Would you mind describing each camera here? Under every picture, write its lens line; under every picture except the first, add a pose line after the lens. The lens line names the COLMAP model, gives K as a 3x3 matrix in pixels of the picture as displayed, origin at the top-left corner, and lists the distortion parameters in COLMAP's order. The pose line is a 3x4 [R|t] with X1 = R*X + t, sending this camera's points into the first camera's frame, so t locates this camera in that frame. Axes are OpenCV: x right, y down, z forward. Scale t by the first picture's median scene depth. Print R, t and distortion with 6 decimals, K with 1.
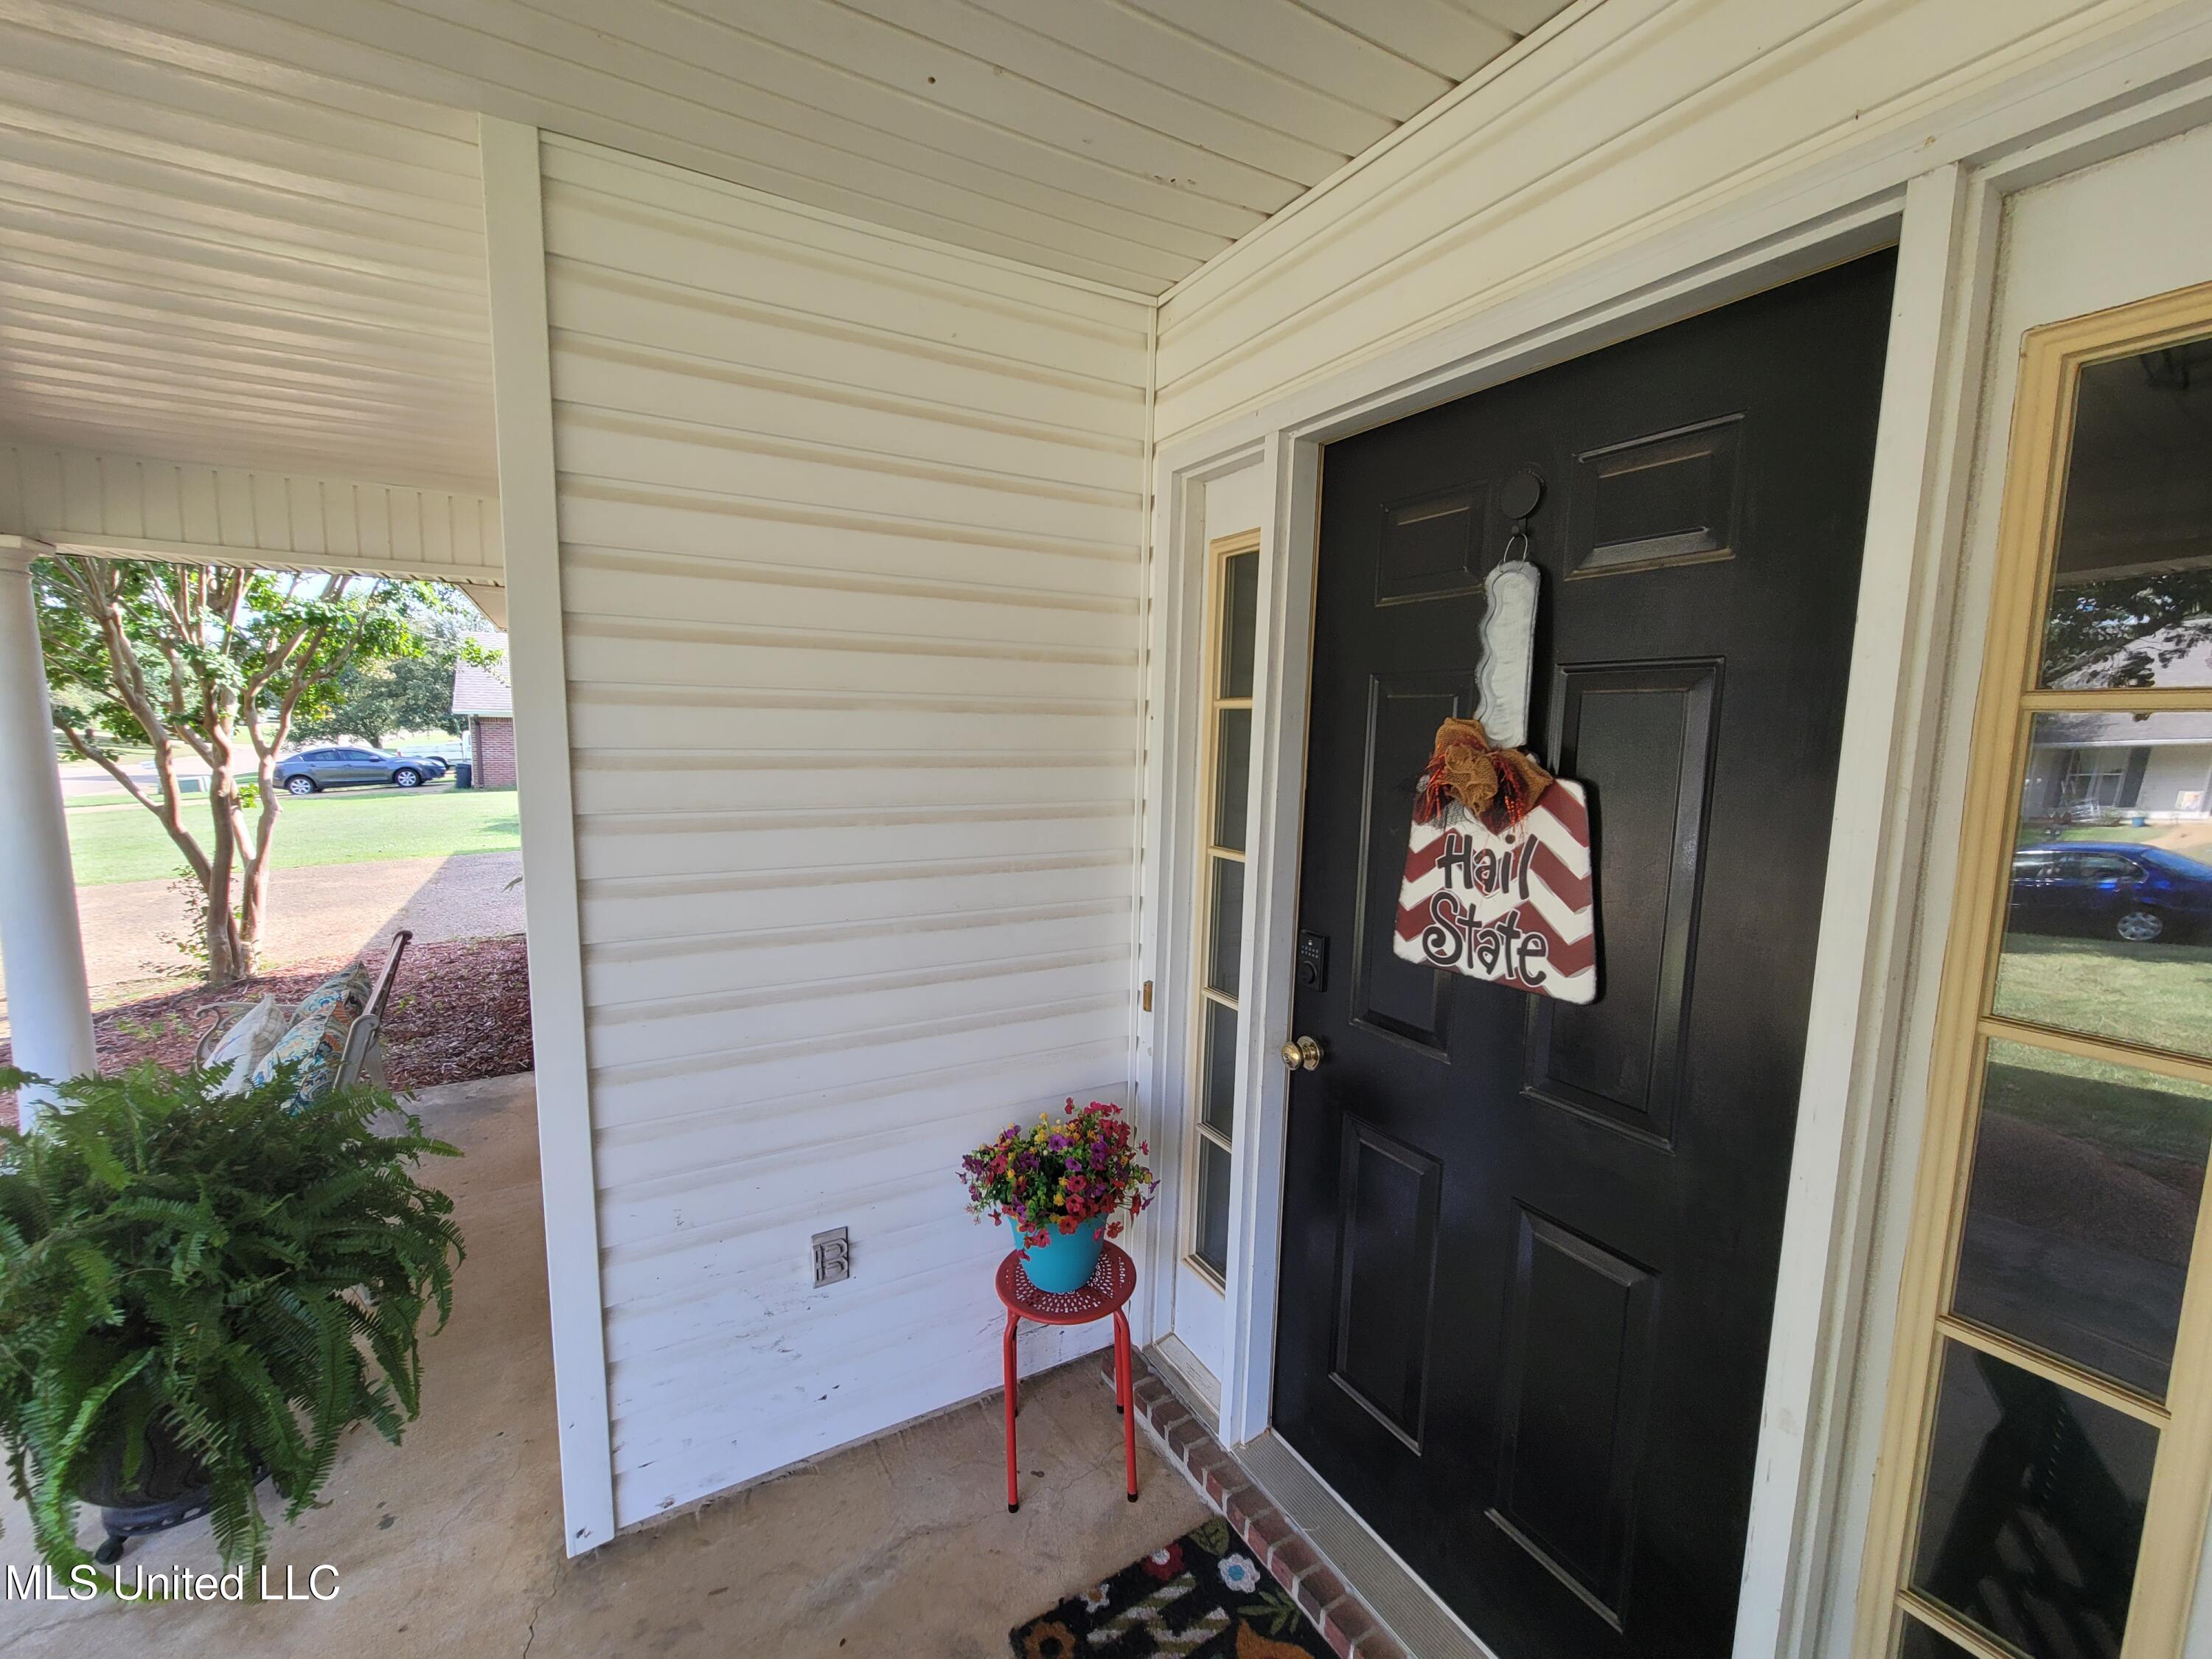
lens RADIAL K [[905.2, 0, 1098.6], [0, 905.2, 839.0], [0, 0, 1]] dist [-0.012891, 0.006498]
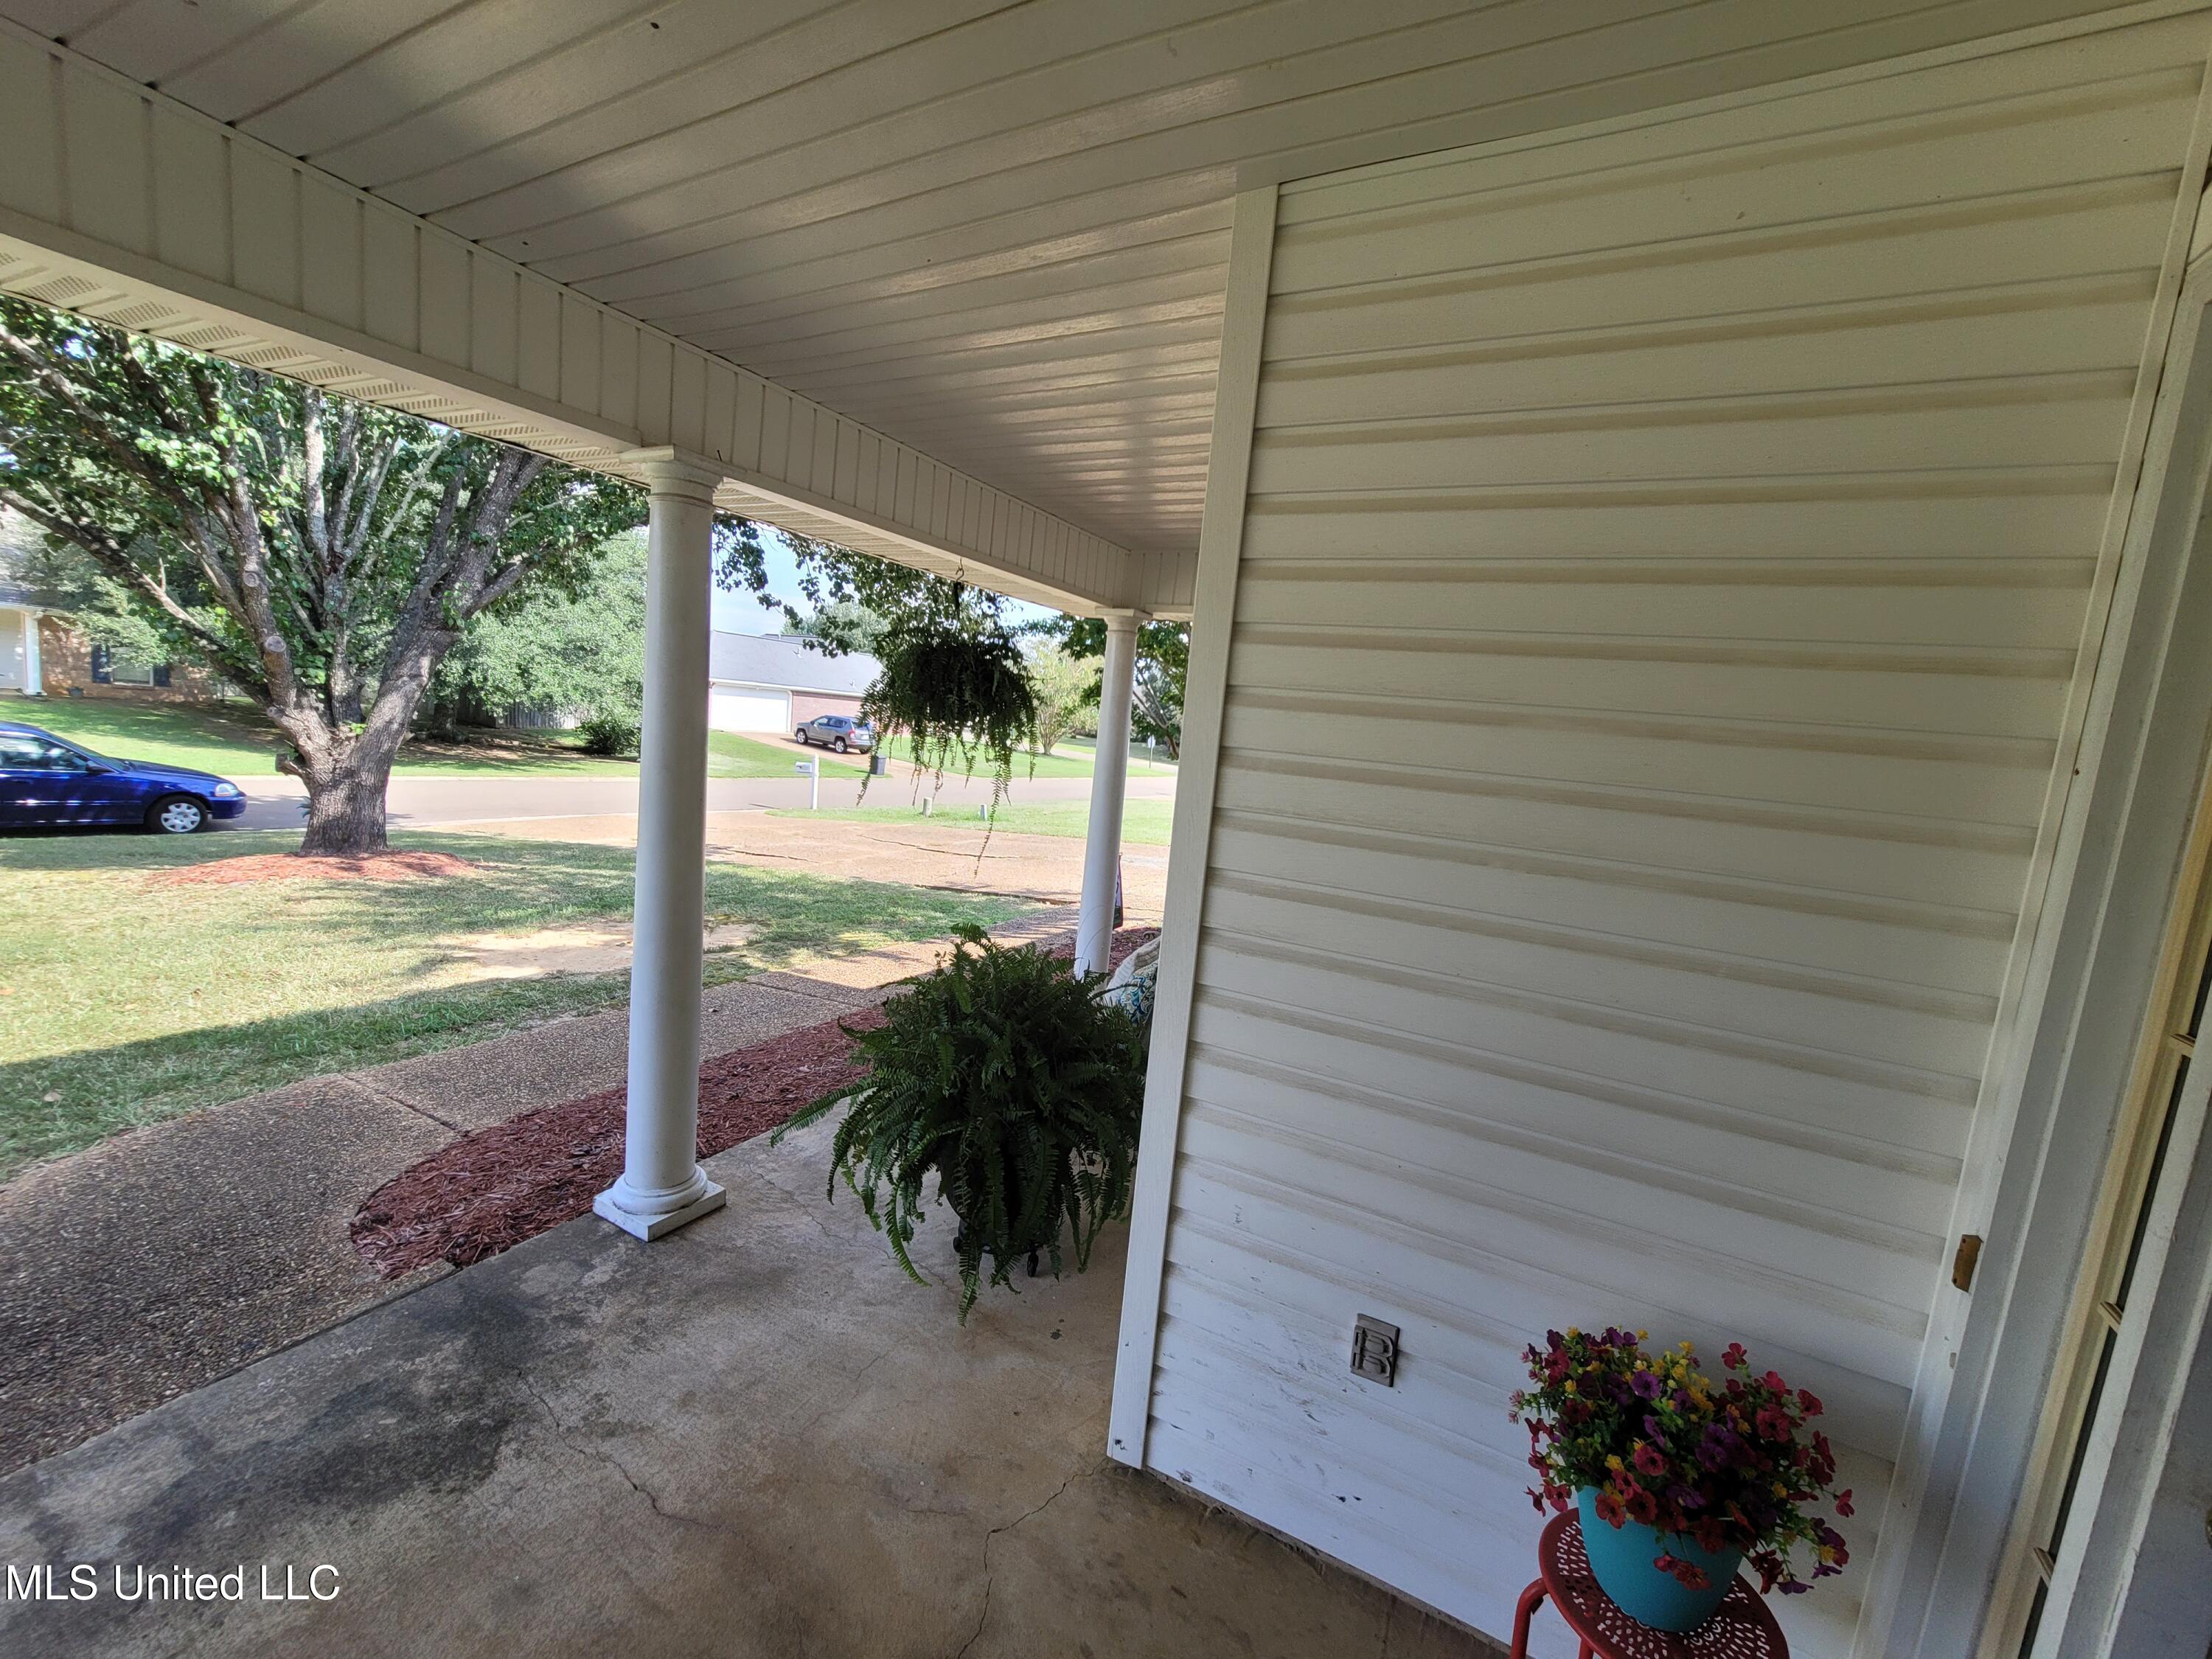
lens RADIAL K [[905.2, 0, 1098.6], [0, 905.2, 839.0], [0, 0, 1]] dist [-0.012891, 0.006498]
pose [[0.528903, 0.138729, -0.837267, 0.295536], [-0.185616, 0.981574, 0.045386, -0.012994], [0.828136, 0.131405, 0.544907, 0.323868]]
